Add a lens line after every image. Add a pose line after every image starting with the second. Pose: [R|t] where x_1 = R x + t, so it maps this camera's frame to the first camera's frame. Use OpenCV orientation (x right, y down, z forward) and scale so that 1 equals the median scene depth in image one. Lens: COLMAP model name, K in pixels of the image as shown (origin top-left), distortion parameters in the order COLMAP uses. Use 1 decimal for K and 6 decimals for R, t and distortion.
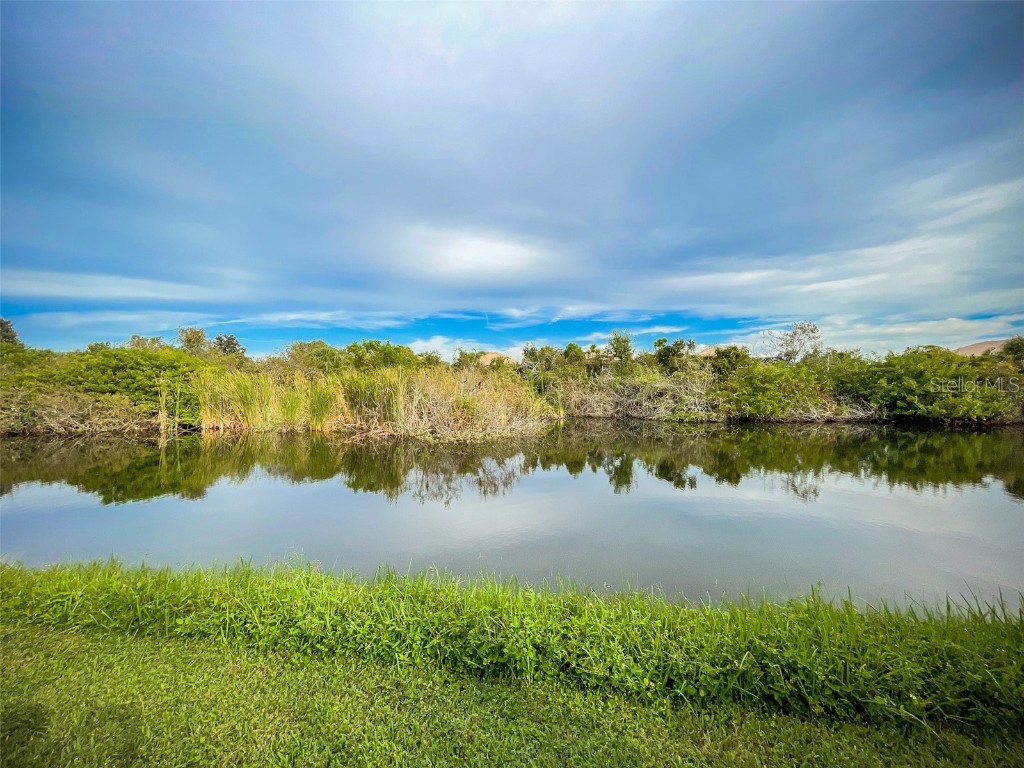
lens RADIAL K [[417.0, 0, 513.0], [0, 417.0, 384.6], [0, 0, 1]] dist [-0.002214, -0.000586]
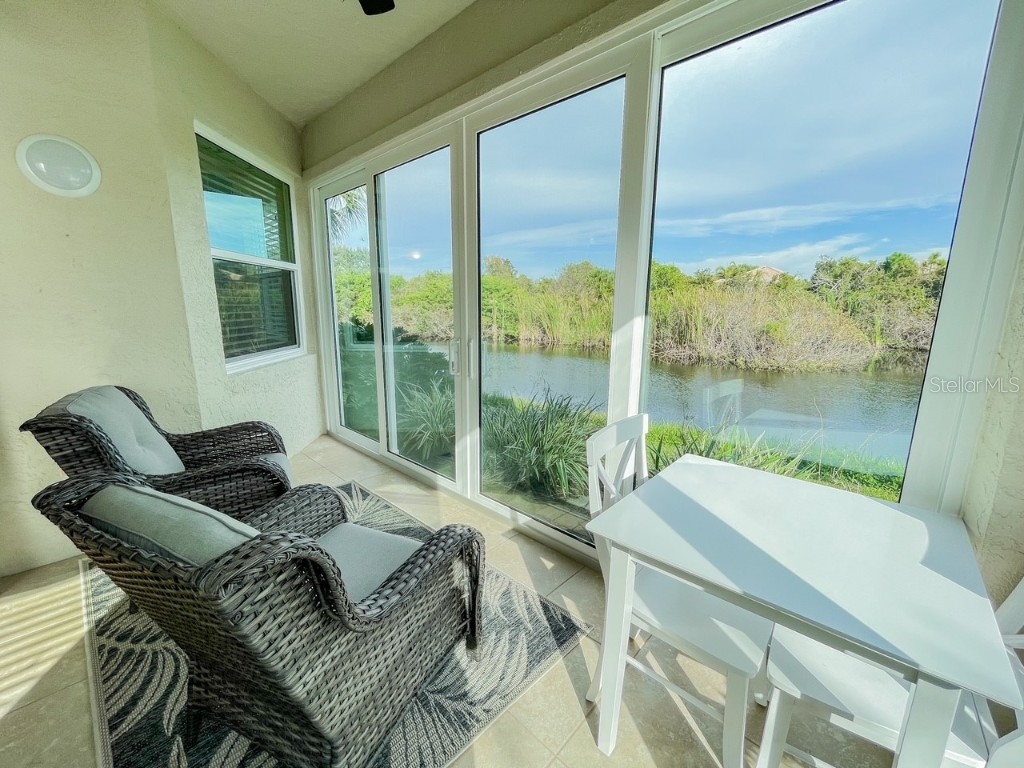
lens RADIAL K [[417.0, 0, 511.0], [0, 417.0, 389.3], [0, 0, 1]] dist [-0.002214, -0.000586]
pose [[0.859811, 0.113269, -0.497891, -0.109829], [-0.007405, 0.977749, 0.209649, -0.013297], [0.510559, -0.176571, 0.841518, -0.129804]]
